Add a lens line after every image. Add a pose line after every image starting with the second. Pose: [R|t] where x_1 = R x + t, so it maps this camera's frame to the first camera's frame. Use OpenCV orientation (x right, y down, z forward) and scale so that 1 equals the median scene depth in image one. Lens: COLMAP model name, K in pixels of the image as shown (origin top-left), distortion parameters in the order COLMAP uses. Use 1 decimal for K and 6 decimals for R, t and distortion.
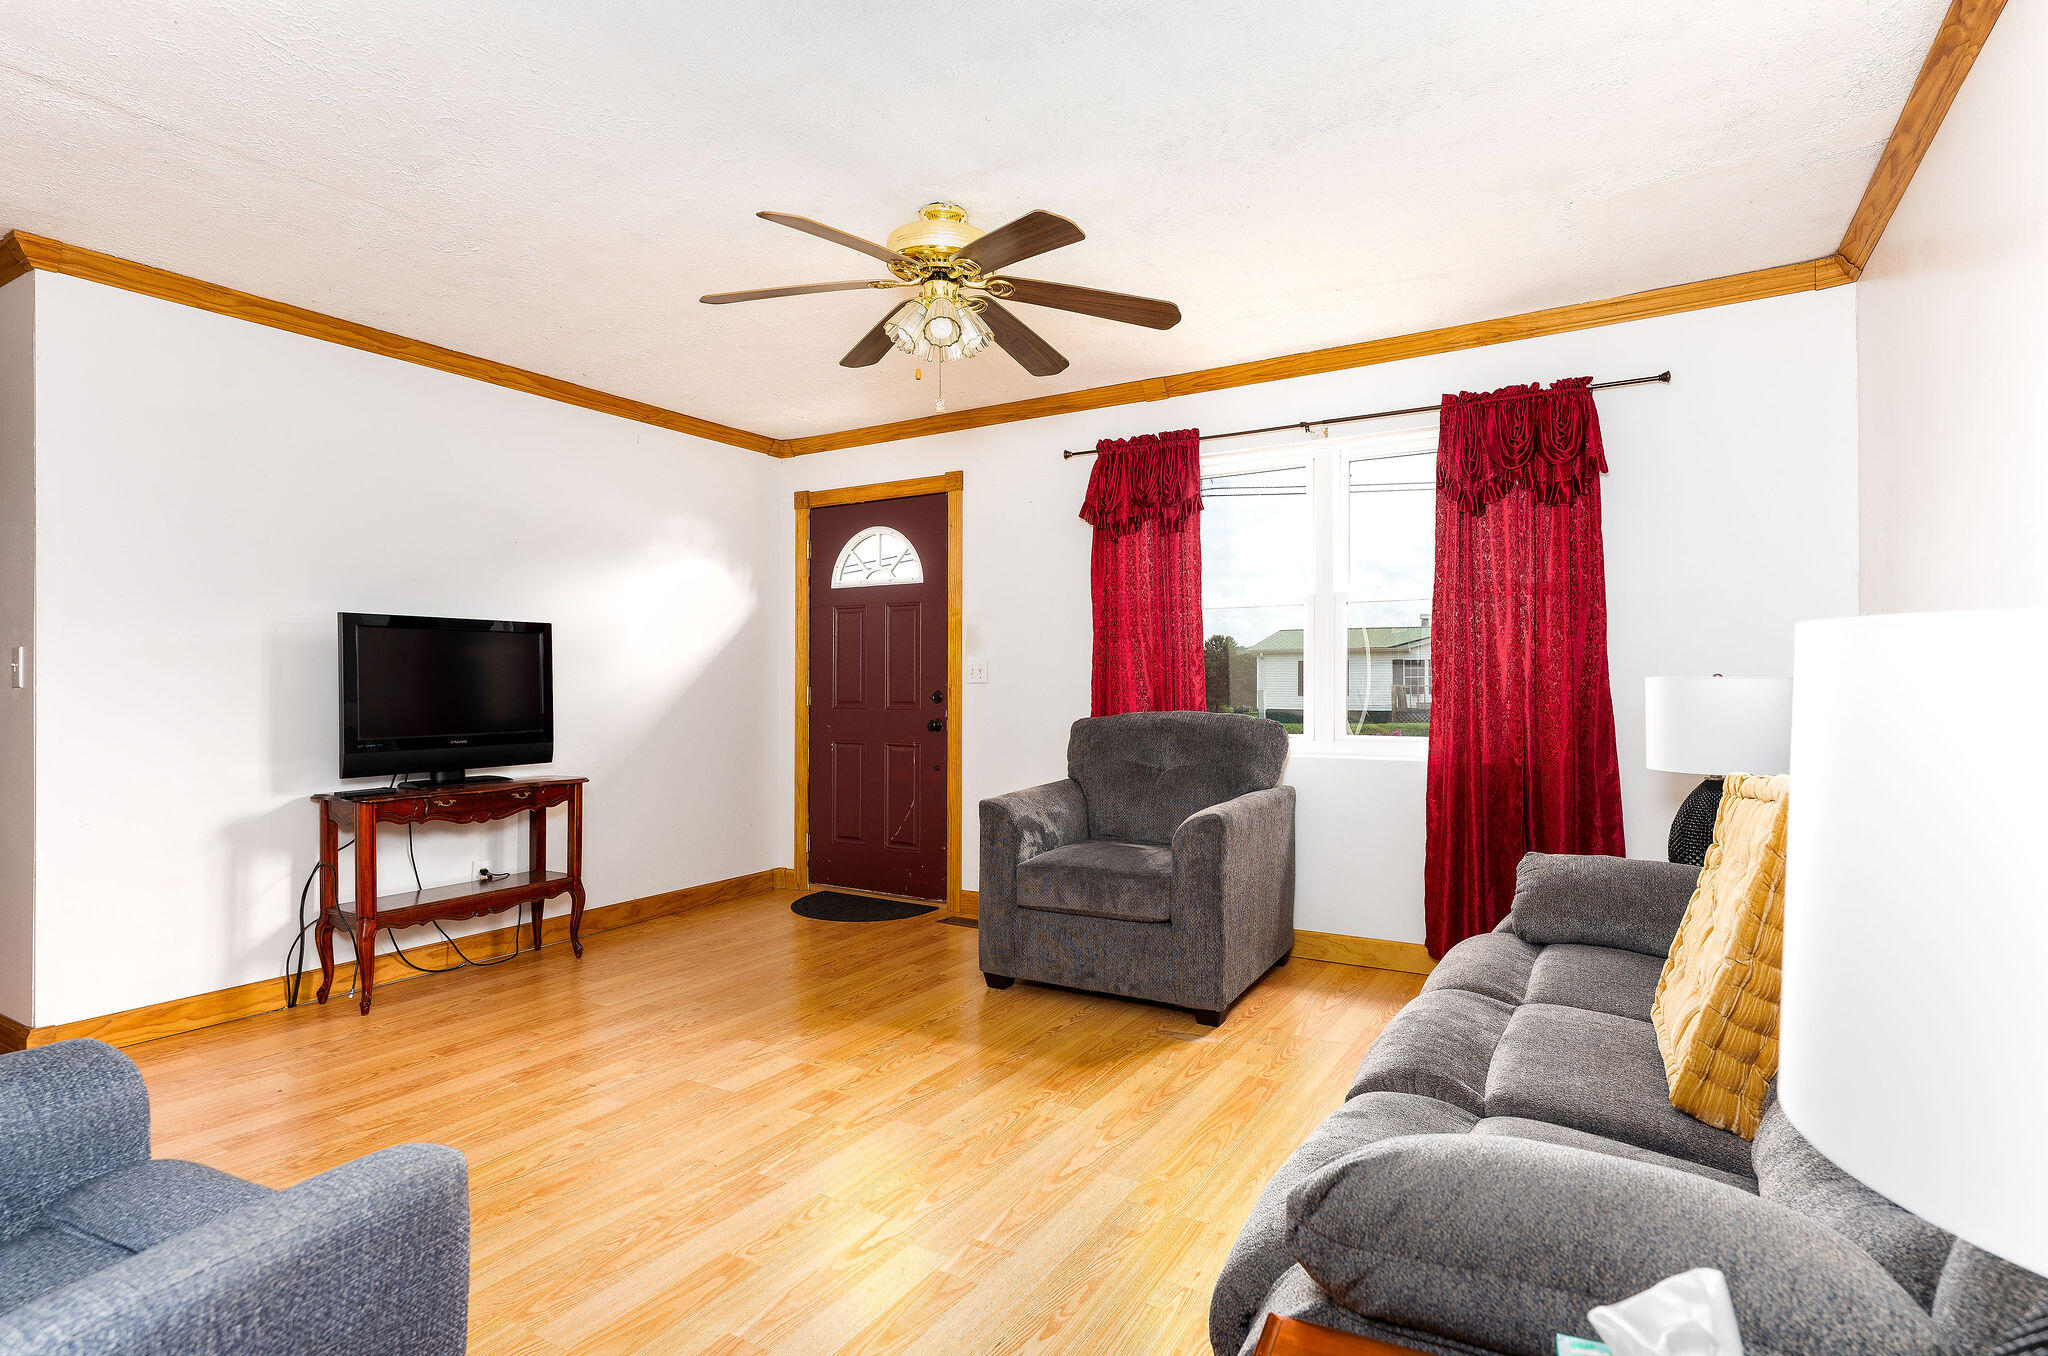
lens RADIAL K [[1001.3, 0, 1010.1], [0, 1001.3, 677.1], [0, 0, 1]] dist [0.003591, 0.001508]
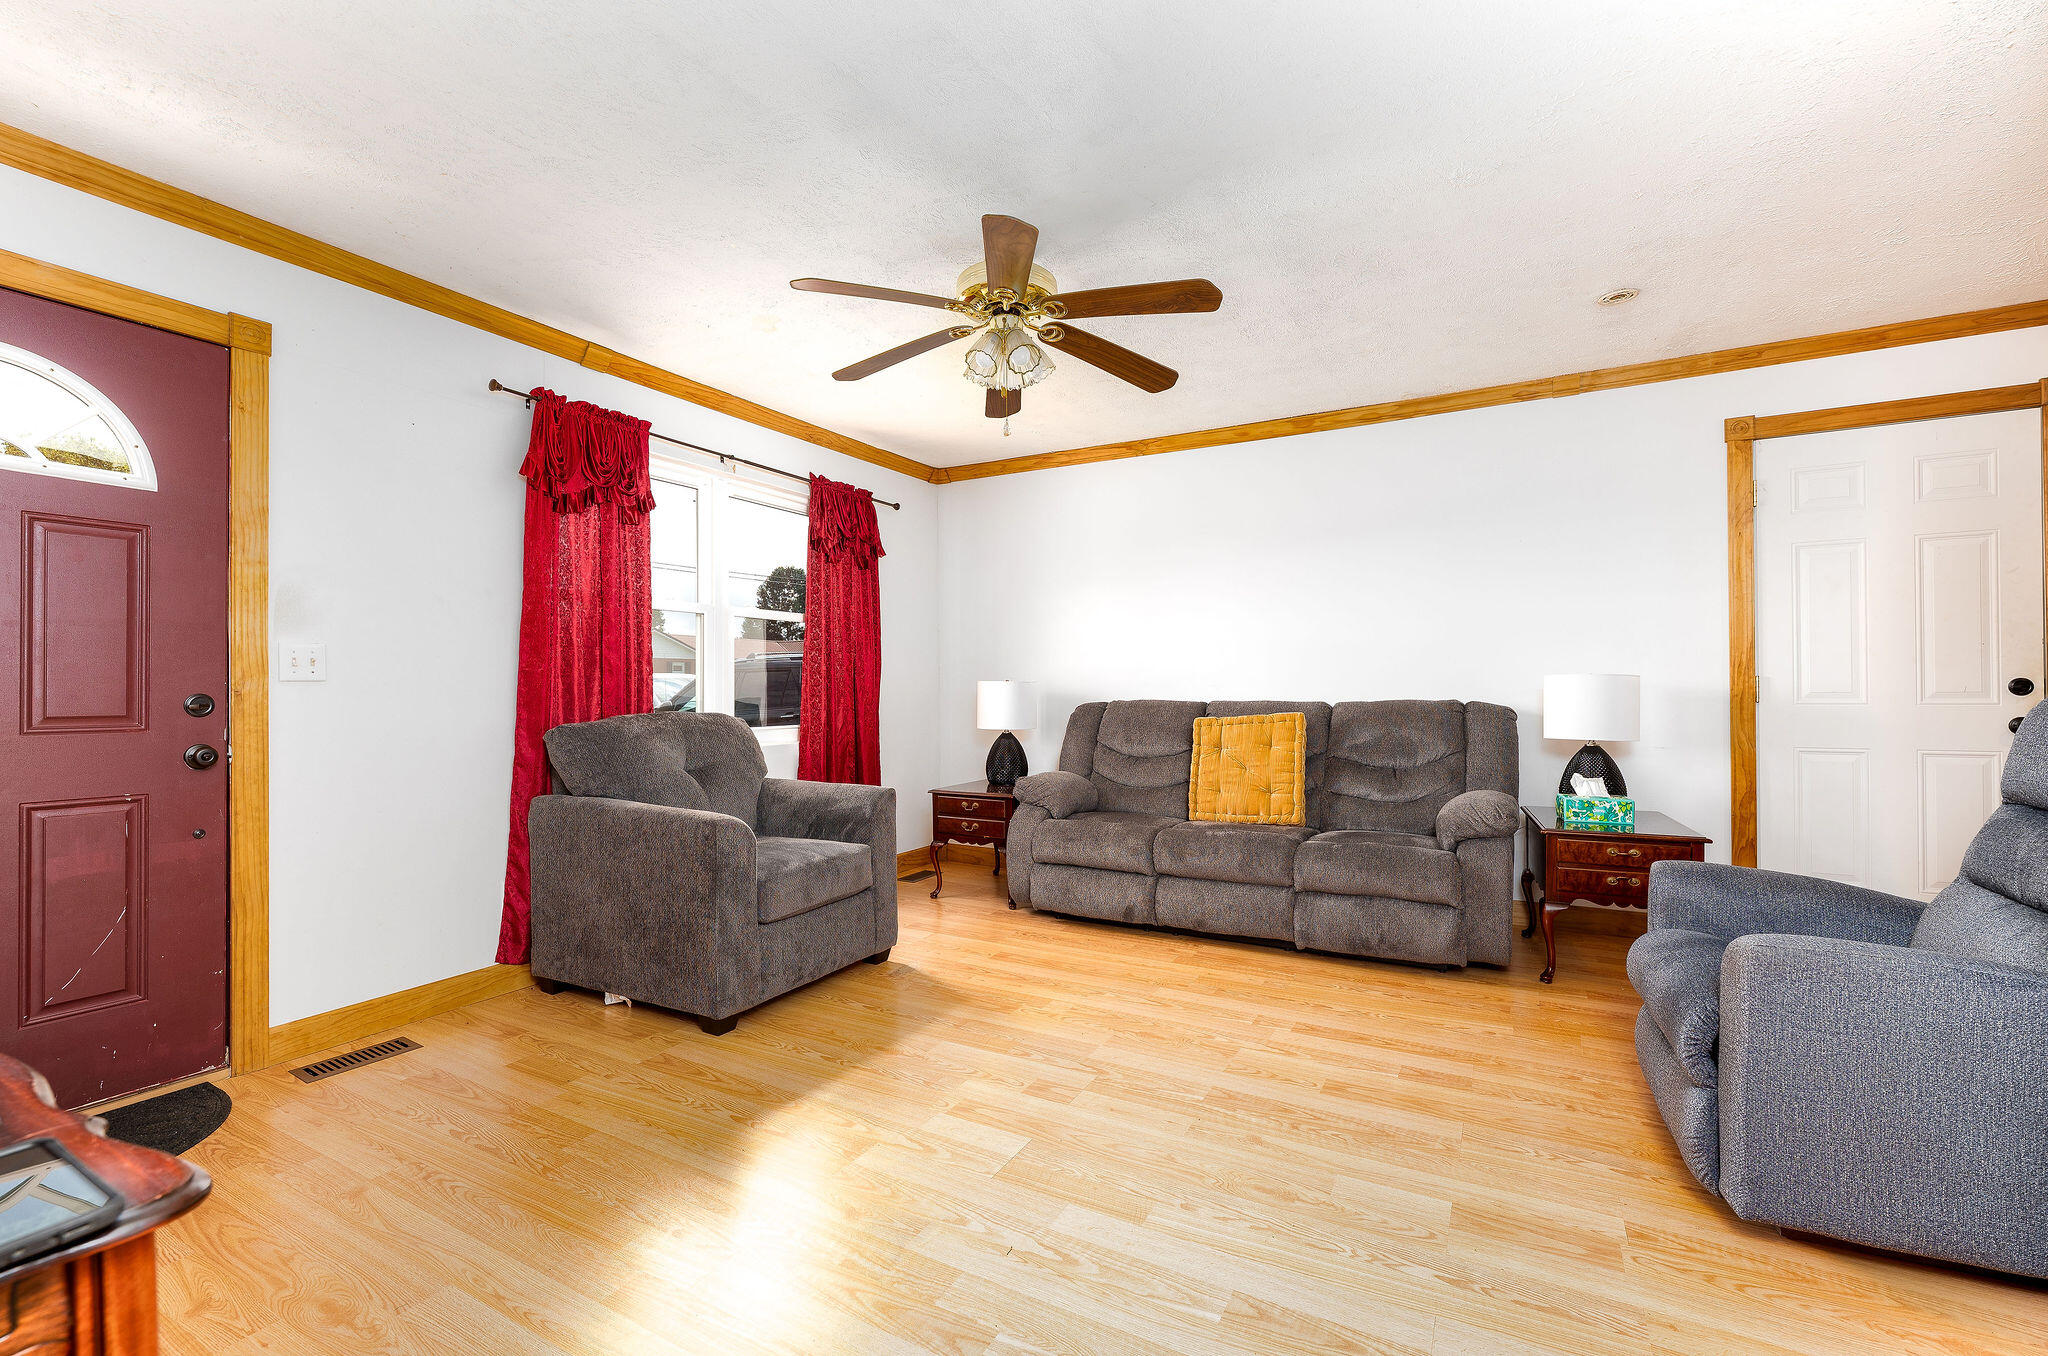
lens RADIAL K [[875.6, 0, 1024.0], [0, 875.6, 678.0], [0, 0, 1]] dist [-0.001163, -0.000250]
pose [[-0.028306, 0.013647, 0.999506, -0.832671], [-0.006781, 0.999881, -0.013844, 0.012762], [-0.999576, -0.007169, -0.028210, 0.812098]]
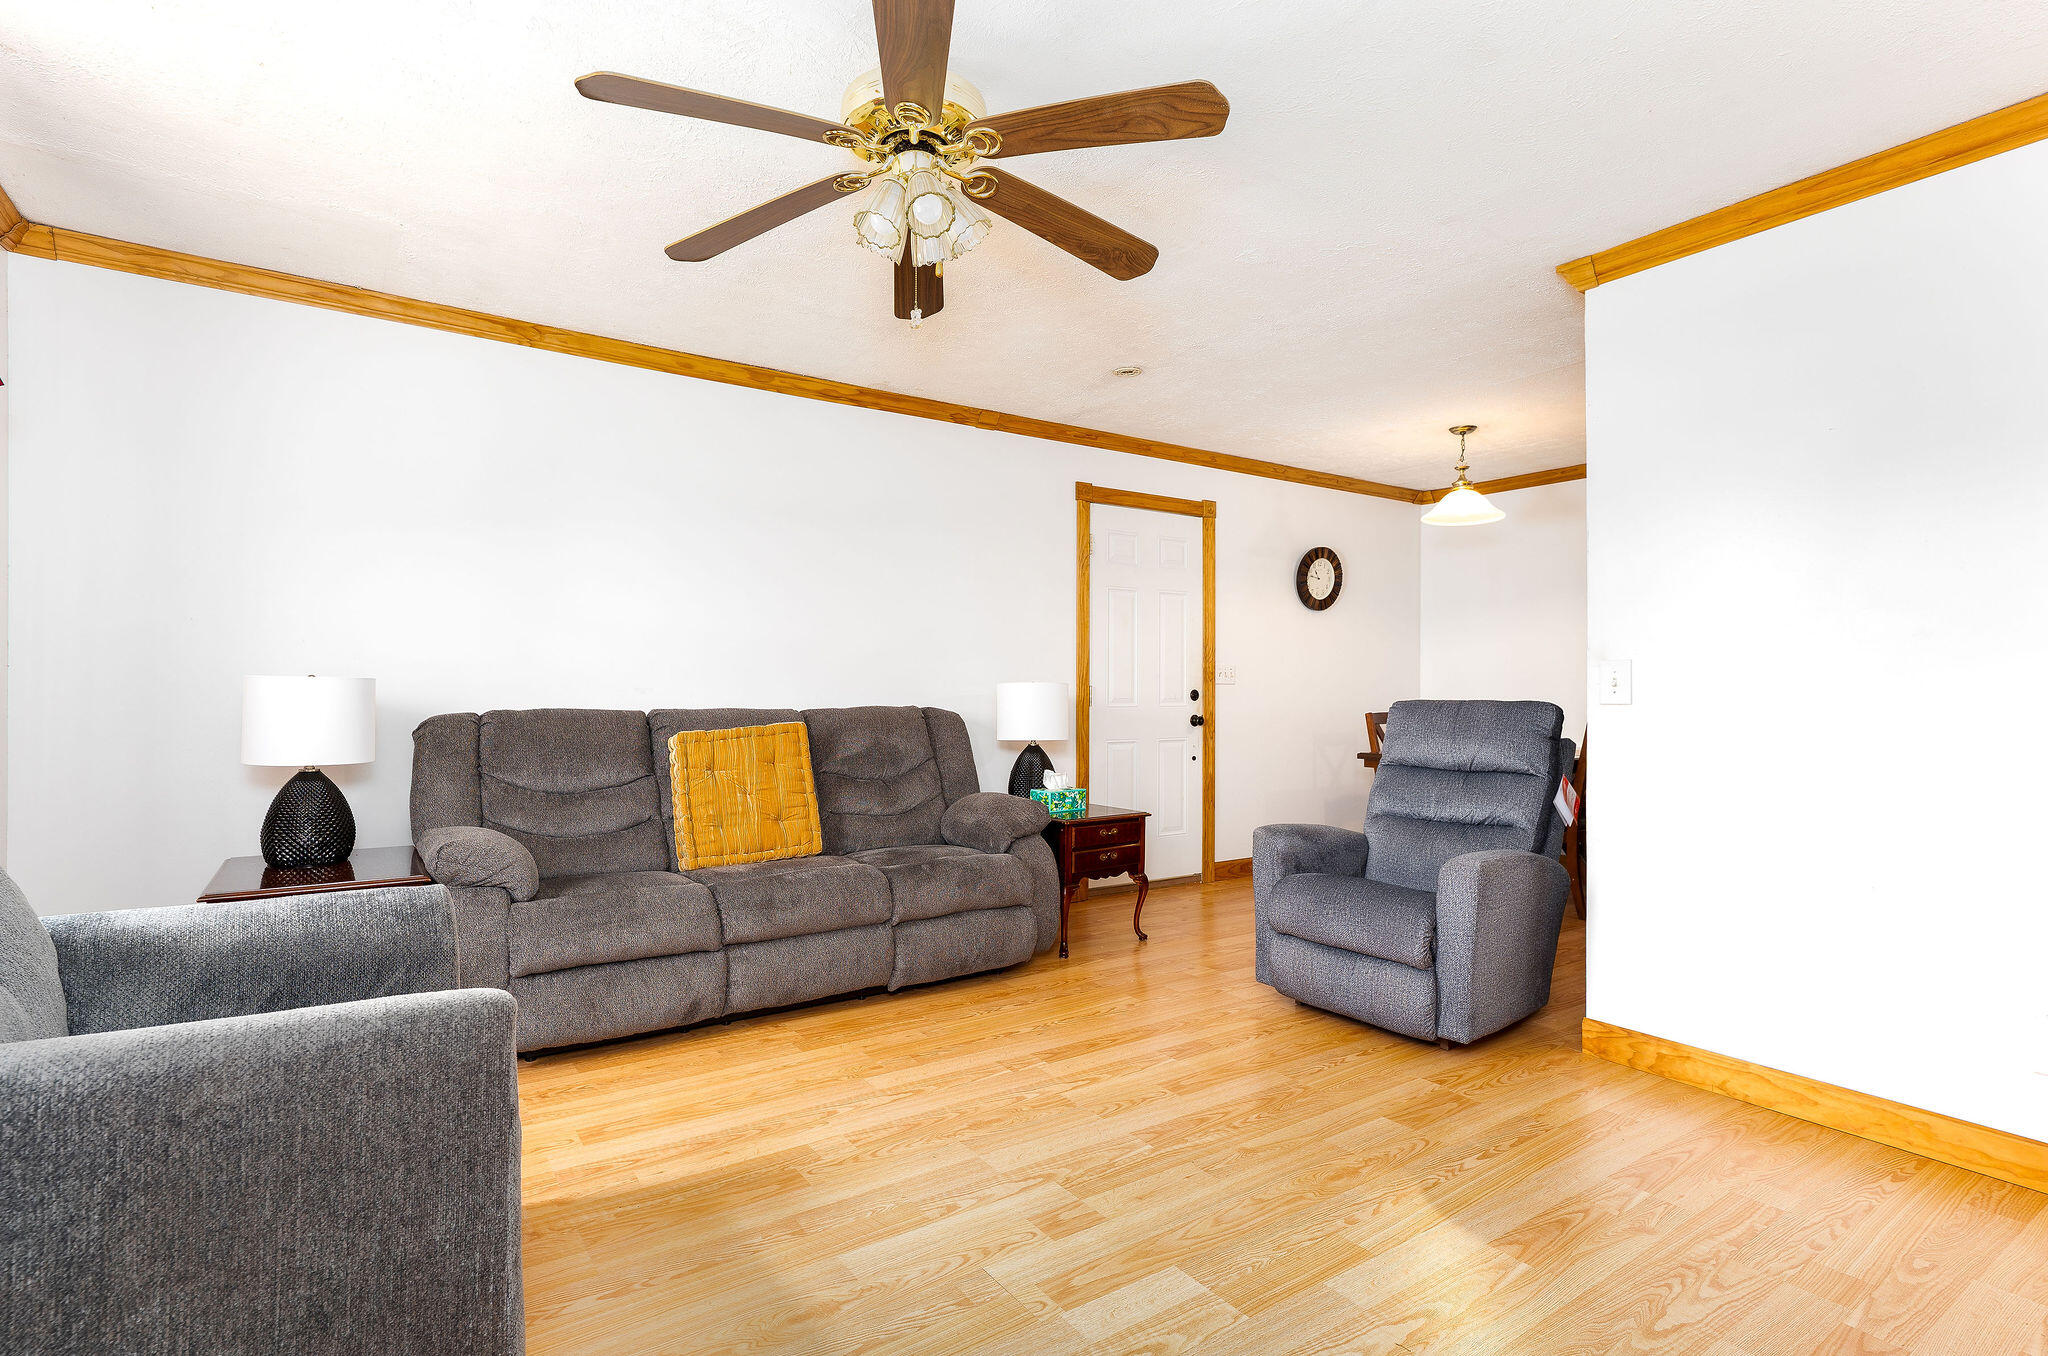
lens RADIAL K [[1001.3, 0, 1010.1], [0, 1001.3, 677.1], [0, 0, 1]] dist [0.003591, 0.001508]
pose [[-0.906210, 0.002349, 0.422821, -0.370232], [-0.008393, 0.999688, -0.023540, 0.014064], [-0.422744, -0.024881, -0.905907, 1.337918]]
